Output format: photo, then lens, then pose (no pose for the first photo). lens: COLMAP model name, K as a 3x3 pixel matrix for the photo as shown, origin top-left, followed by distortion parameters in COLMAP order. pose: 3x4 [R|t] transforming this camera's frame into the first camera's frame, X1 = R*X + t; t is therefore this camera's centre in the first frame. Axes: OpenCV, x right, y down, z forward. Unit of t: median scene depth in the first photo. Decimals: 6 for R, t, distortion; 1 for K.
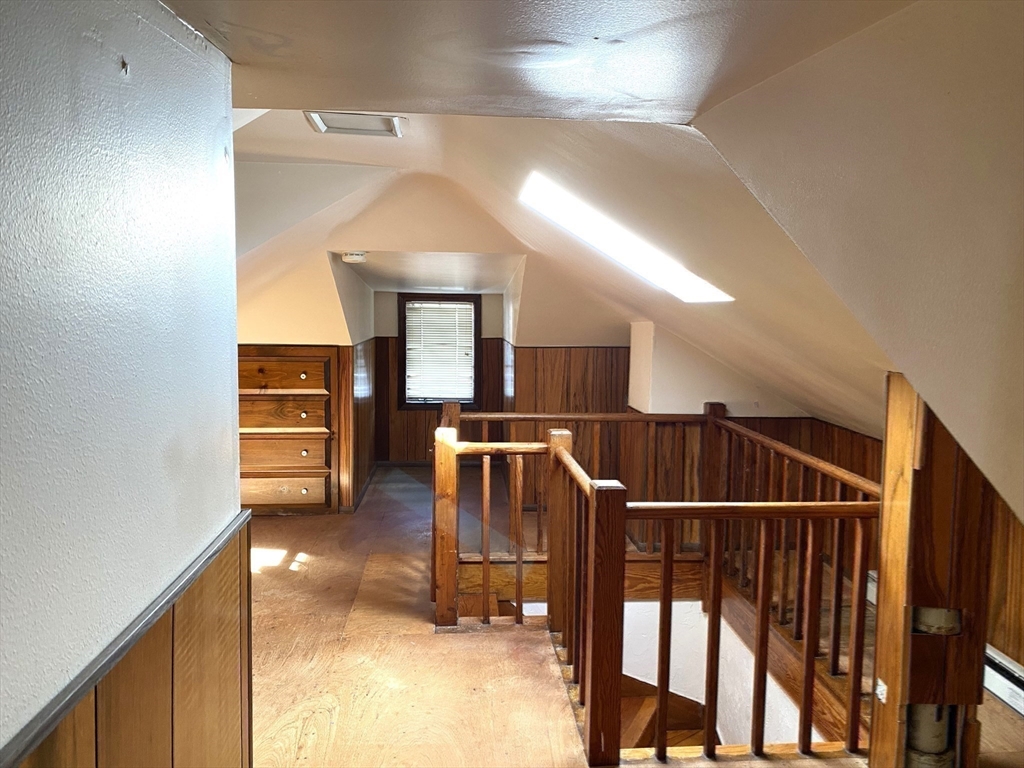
lens RADIAL K [[784.5, 0, 512.0], [0, 784.5, 384.0], [0, 0, 1]] dist [0.087472, -0.146504]
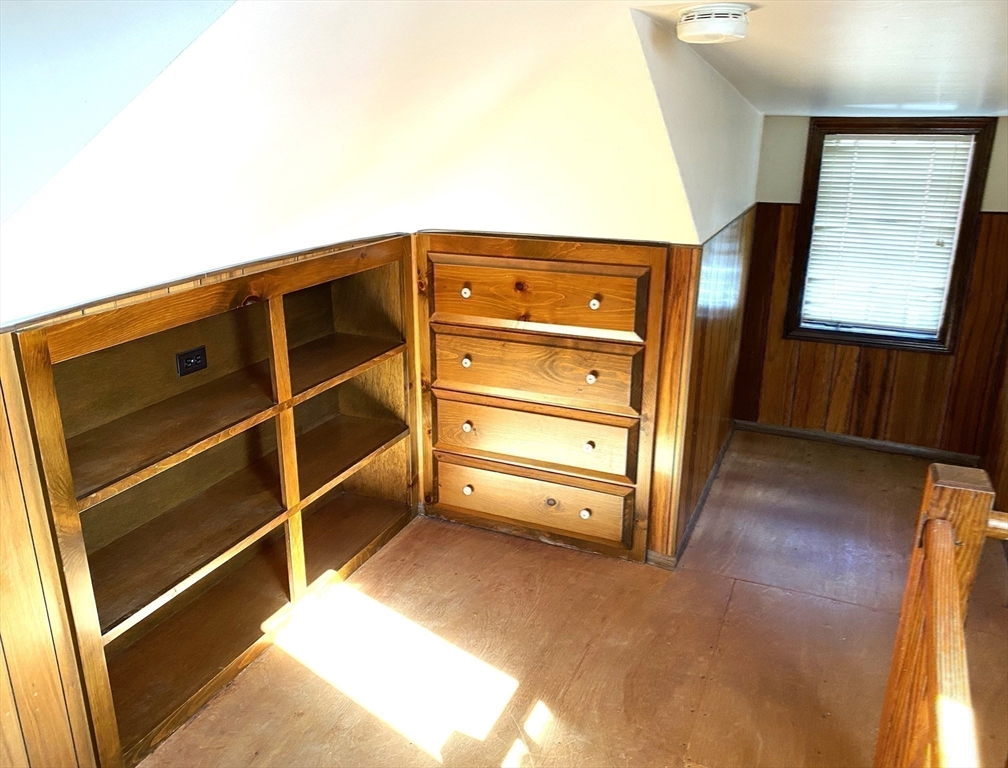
lens RADIAL K [[789.6, 0, 504.0], [0, 789.6, 384.0], [0, 0, 1]] dist [0.038363, -0.002685]
pose [[0.889196, 0.137771, -0.436291, -0.089577], [-0.040198, 0.973423, 0.225458, -0.069490], [0.455757, -0.182939, 0.871102, 0.521793]]
